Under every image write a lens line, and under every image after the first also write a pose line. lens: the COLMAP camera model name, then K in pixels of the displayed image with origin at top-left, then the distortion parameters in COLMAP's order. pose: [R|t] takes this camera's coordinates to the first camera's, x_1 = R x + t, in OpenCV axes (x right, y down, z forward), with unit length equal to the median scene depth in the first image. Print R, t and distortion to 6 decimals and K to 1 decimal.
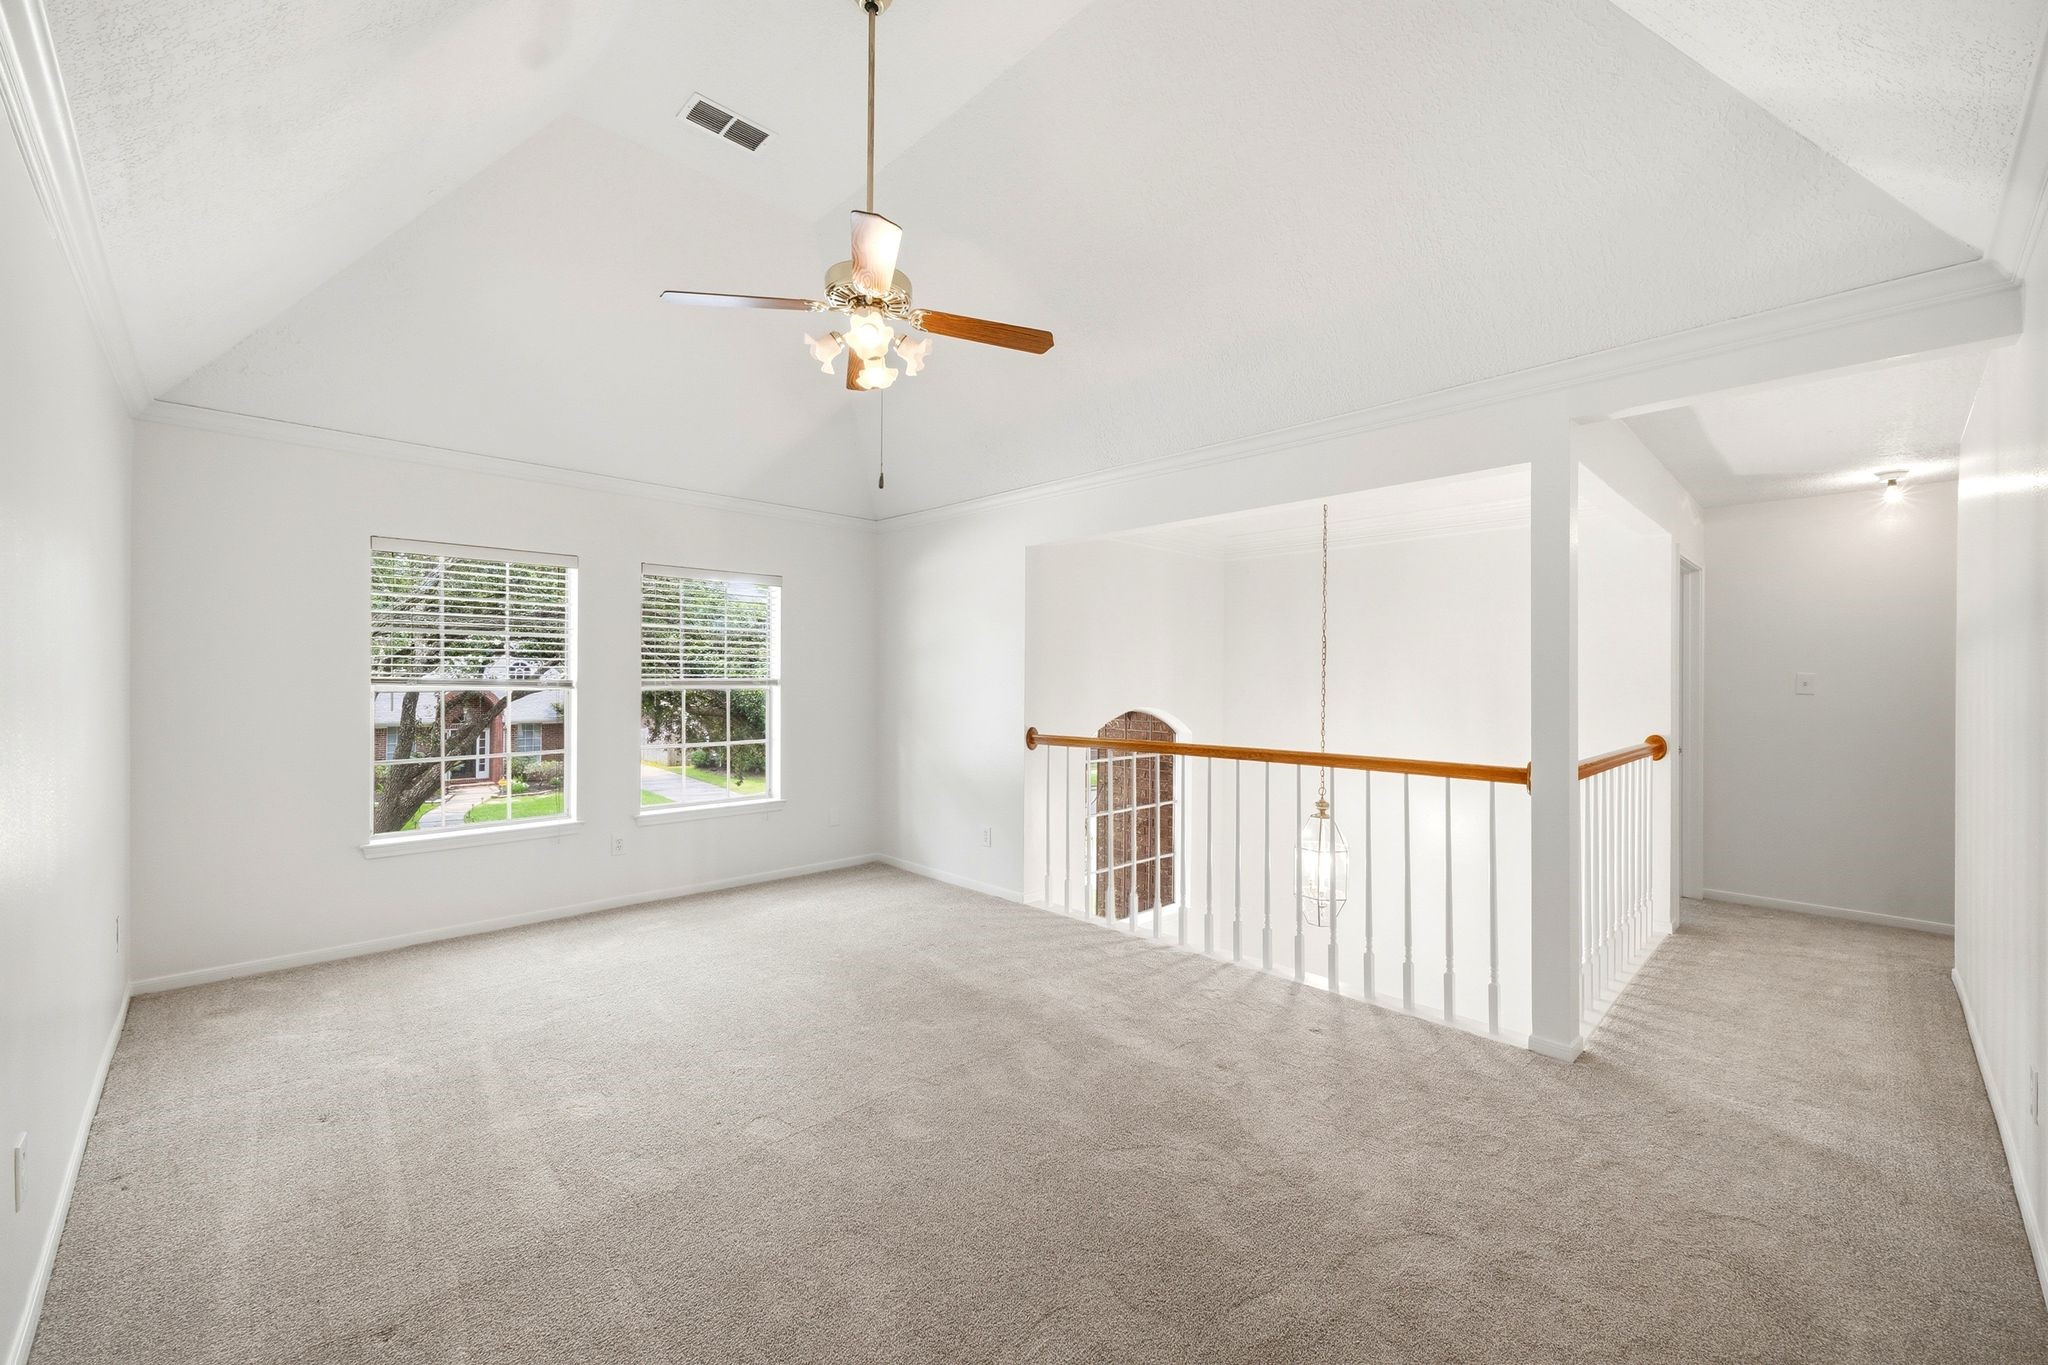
lens RADIAL K [[820.0, 0, 1010.9], [0, 820.0, 674.9], [0, 0, 1]] dist [0.010592, -0.000637]
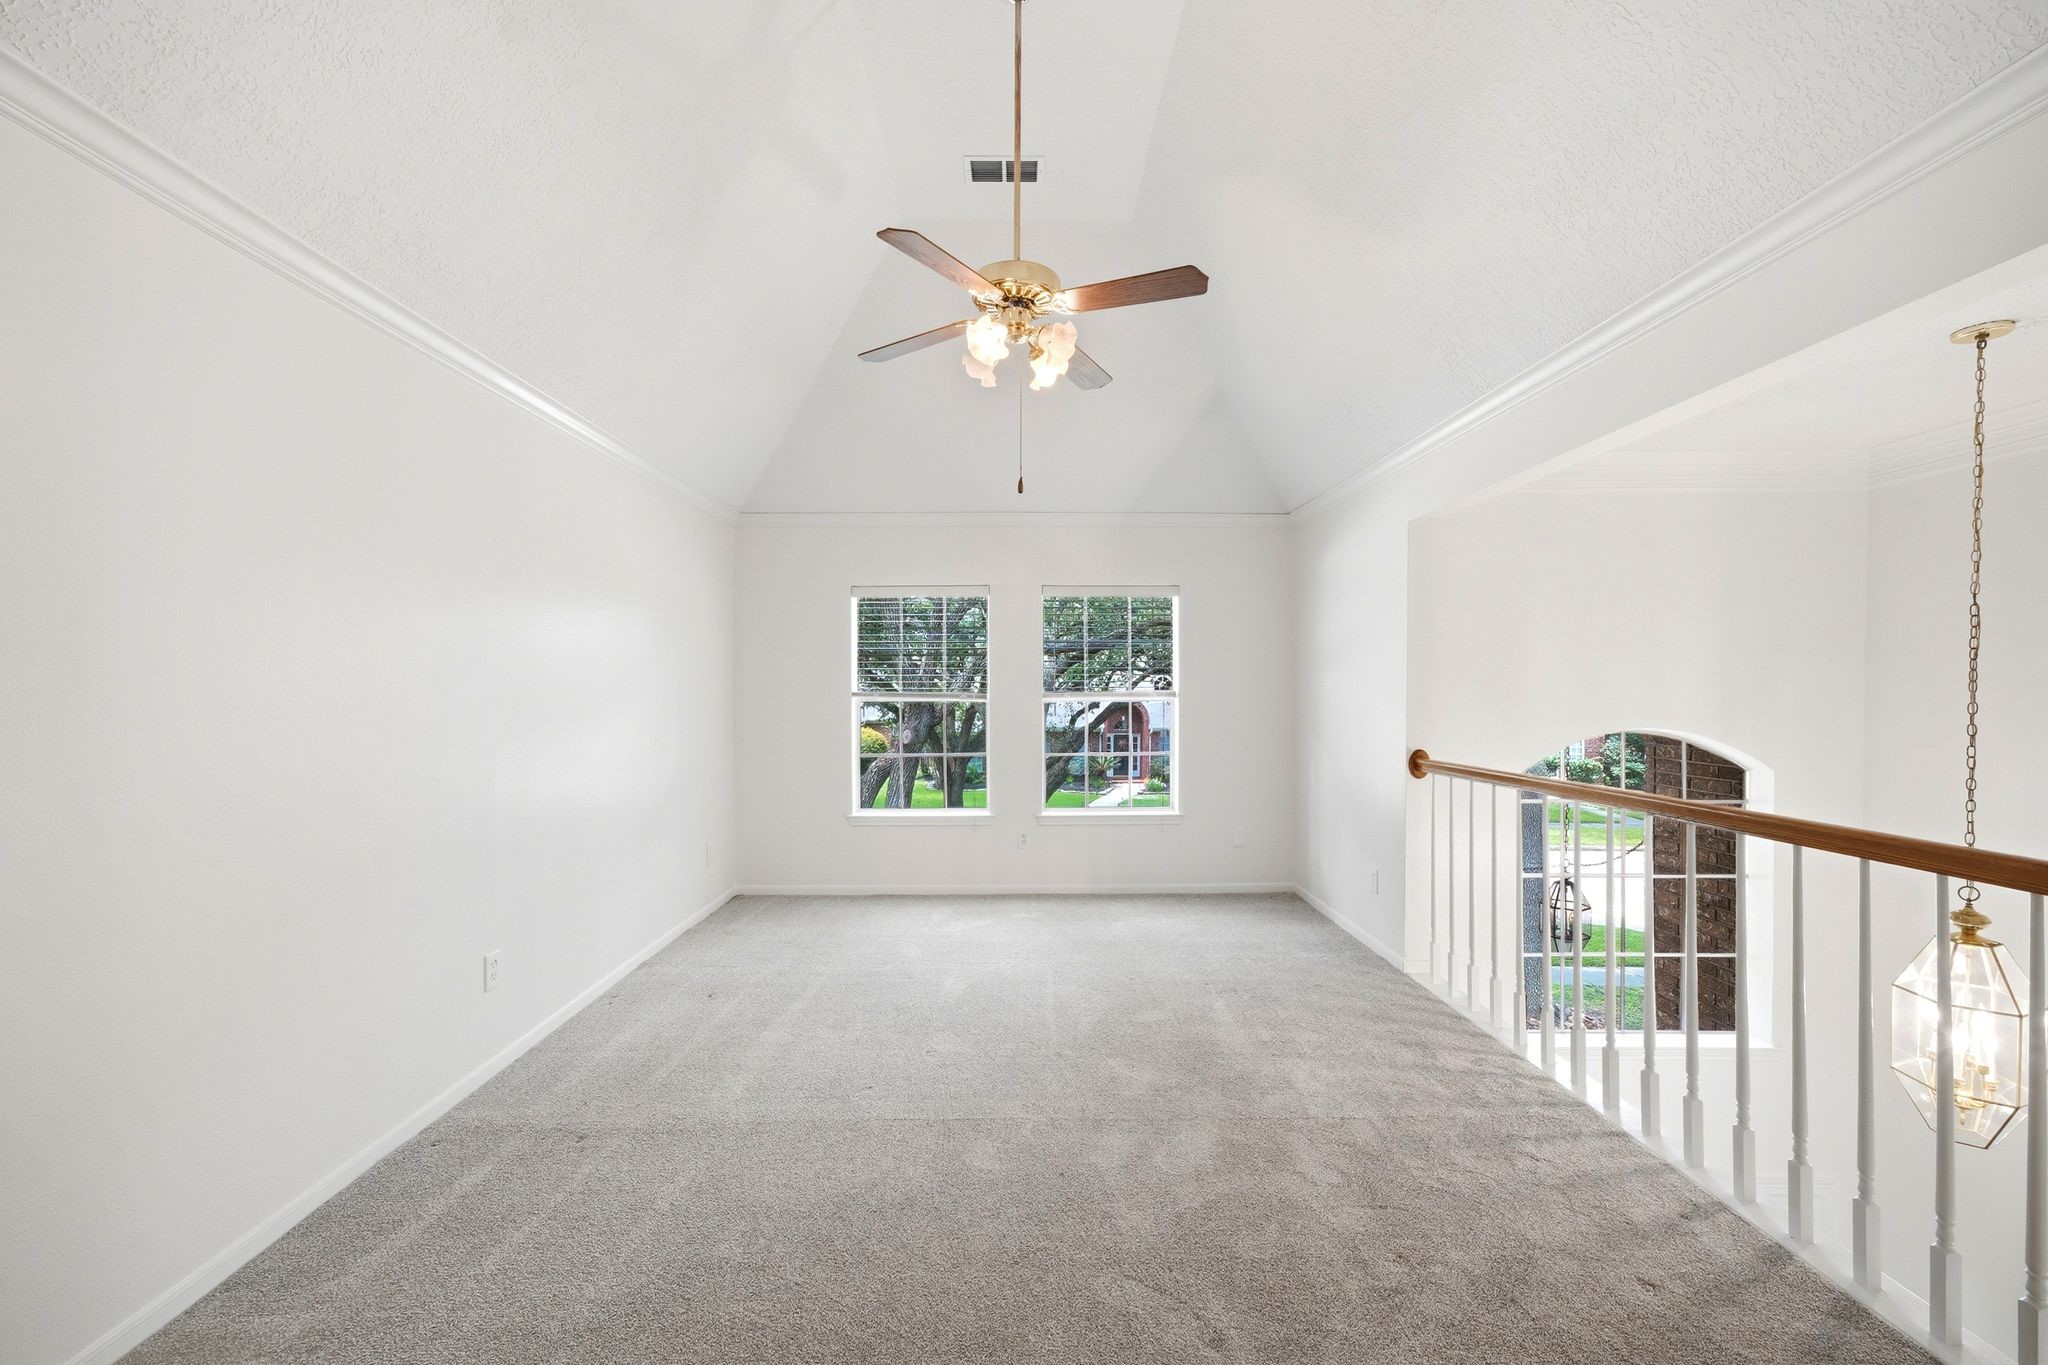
lens RADIAL K [[820.0, 0, 1019.0], [0, 820.0, 697.5], [0, 0, 1]] dist [0.010592, -0.000637]
pose [[0.724780, -0.001873, -0.688978, 0.343734], [0.011150, 0.999897, 0.009012, 0.001915], [0.688890, -0.014214, 0.724726, 0.201476]]
